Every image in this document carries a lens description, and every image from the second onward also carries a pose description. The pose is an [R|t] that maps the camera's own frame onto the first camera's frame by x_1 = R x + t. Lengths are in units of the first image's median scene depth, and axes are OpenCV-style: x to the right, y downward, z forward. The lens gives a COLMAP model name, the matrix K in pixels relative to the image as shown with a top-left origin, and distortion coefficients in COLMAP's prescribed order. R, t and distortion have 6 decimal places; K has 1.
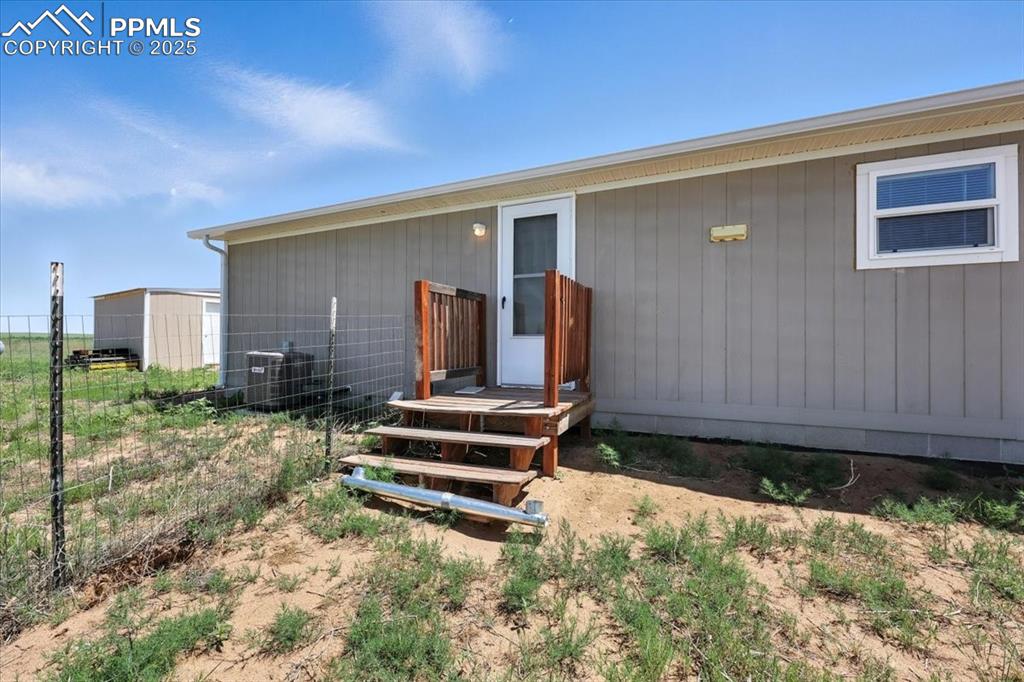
lens RADIAL K [[412.9, 0, 512.0], [0, 412.9, 341.0], [0, 0, 1]] dist [0.000219, 0.000185]
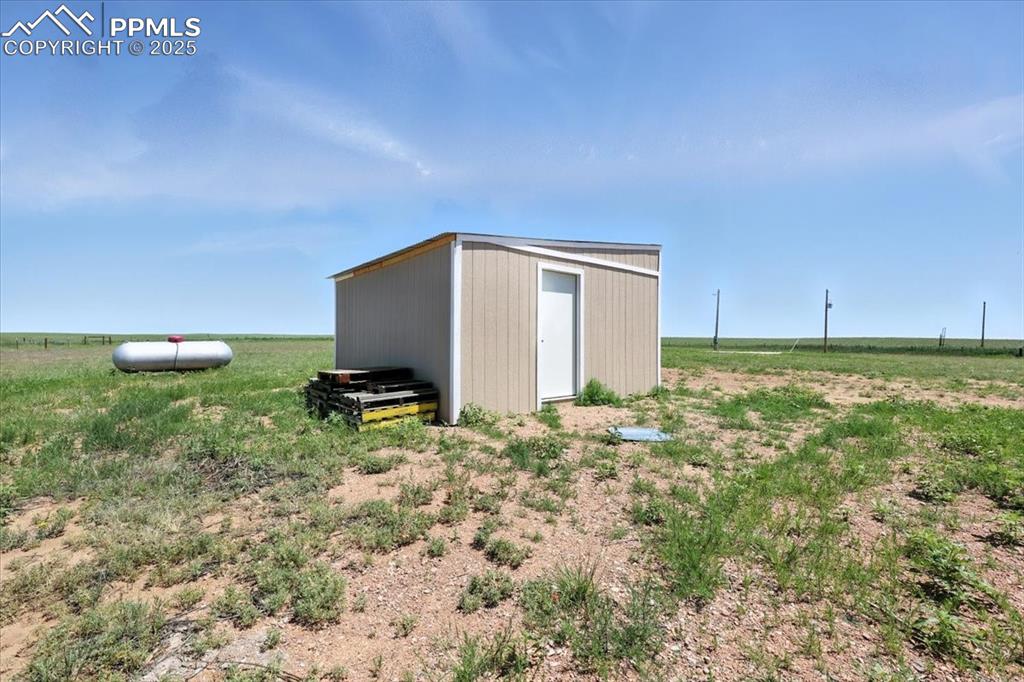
lens RADIAL K [[412.9, 0, 512.0], [0, 412.9, 341.0], [0, 0, 1]] dist [0.000219, 0.000185]
pose [[0.954686, -0.001539, -0.297610, -2.798072], [0.000565, 0.999994, -0.003357, -0.049747], [0.297613, 0.003037, 0.954682, 2.404694]]
